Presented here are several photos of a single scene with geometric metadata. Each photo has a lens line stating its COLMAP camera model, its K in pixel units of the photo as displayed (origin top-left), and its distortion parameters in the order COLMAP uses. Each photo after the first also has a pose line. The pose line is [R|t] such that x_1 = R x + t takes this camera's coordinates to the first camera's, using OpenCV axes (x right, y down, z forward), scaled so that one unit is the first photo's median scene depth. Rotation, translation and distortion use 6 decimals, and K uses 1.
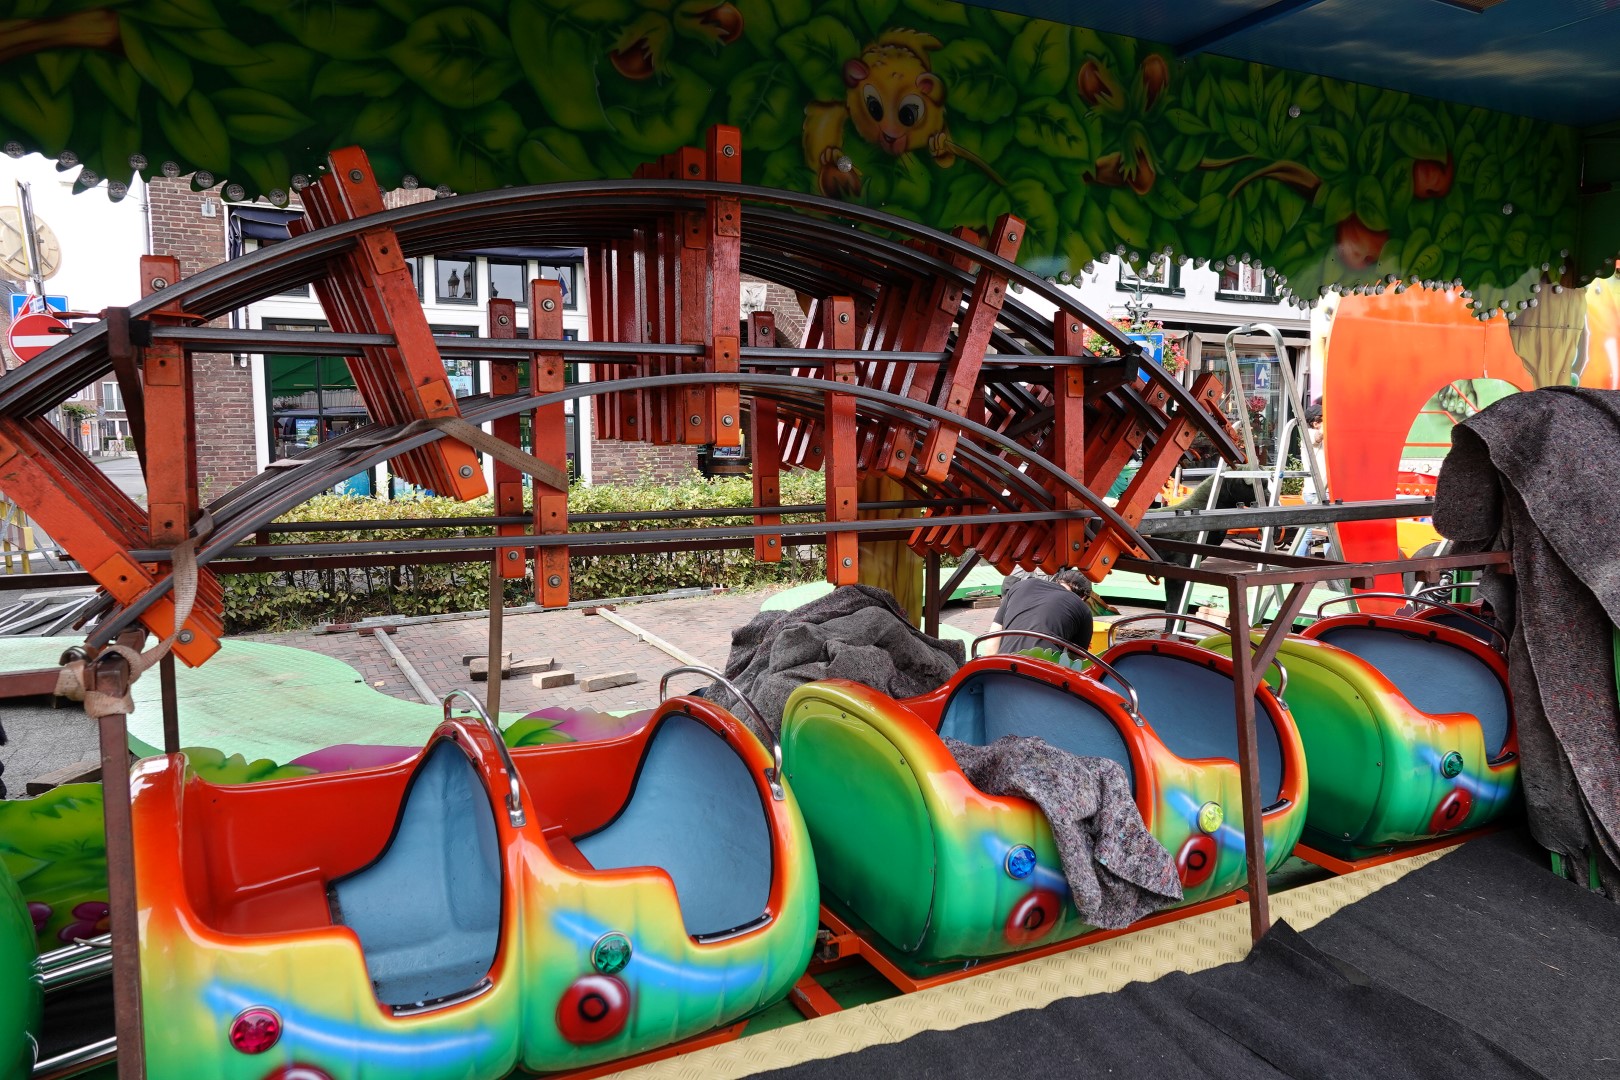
lens RADIAL K [[1118.7, 0, 810.0], [0, 1118.7, 540.0], [0, 0, 1]] dist [-0.007881, 0.001388]
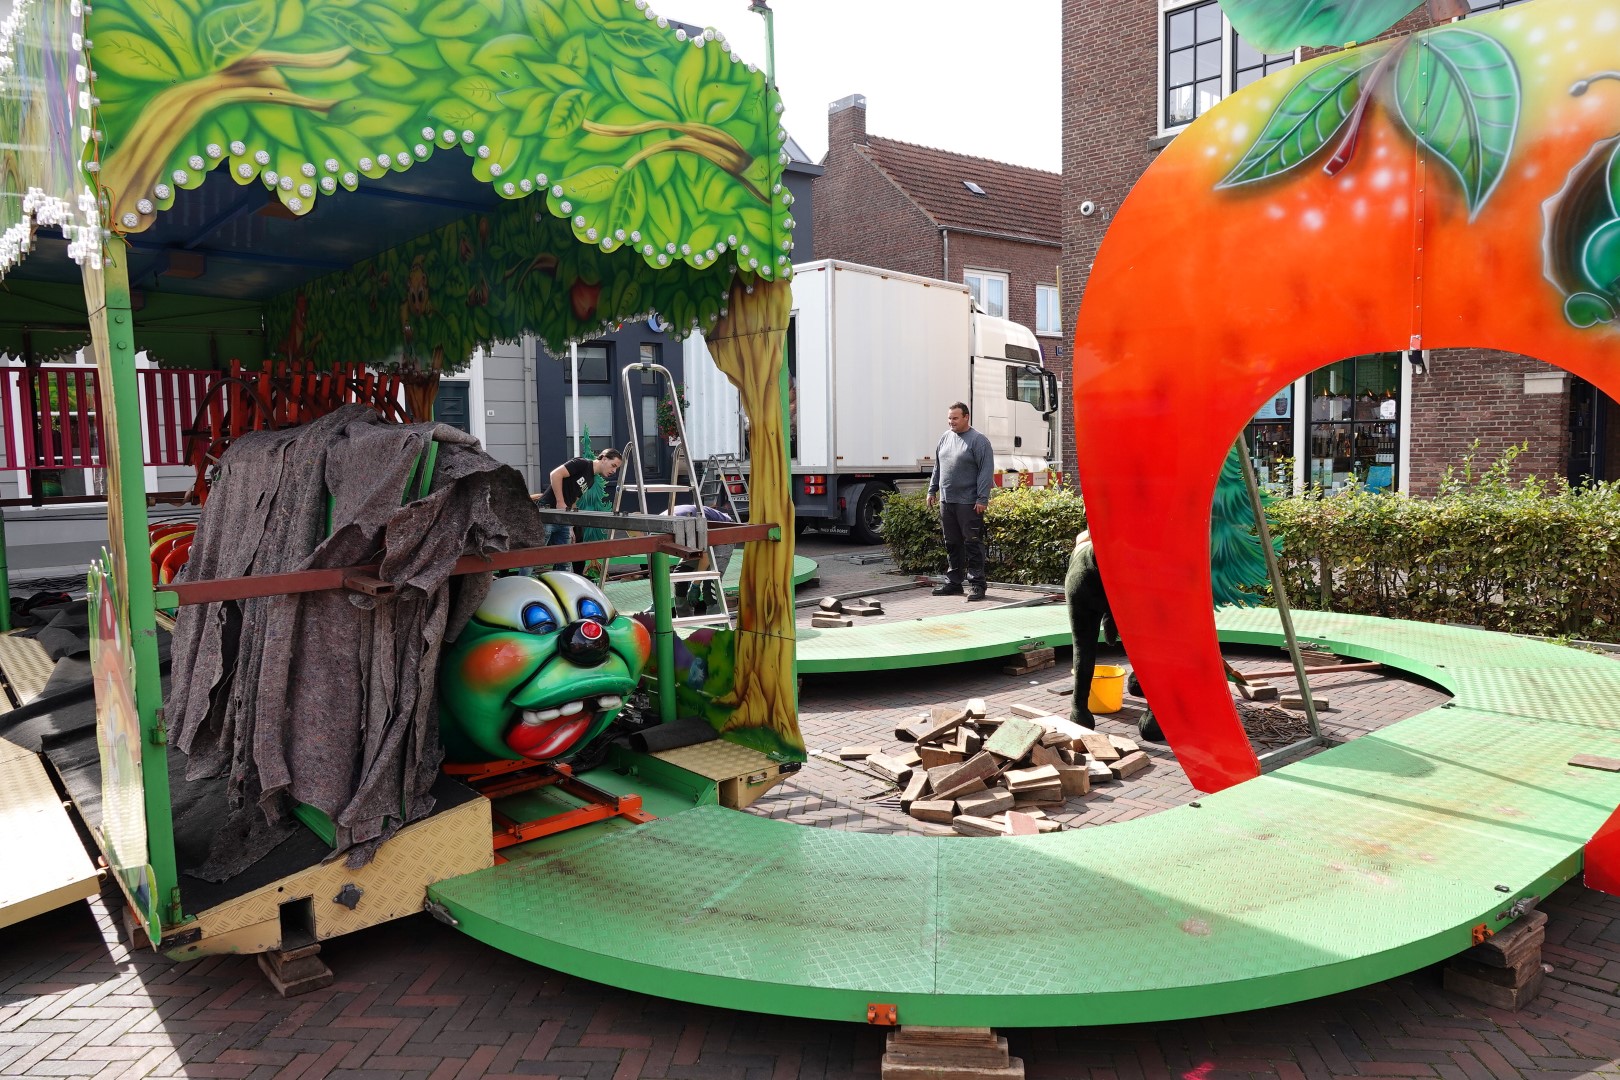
lens RADIAL K [[1118.7, 0, 810.0], [0, 1118.7, 540.0], [0, 0, 1]] dist [-0.007881, 0.001388]
pose [[0.211399, 0.086517, -0.973563, 1.852582], [-0.084628, 0.993954, 0.069953, -0.117081], [0.973729, 0.067602, 0.217443, 1.049599]]
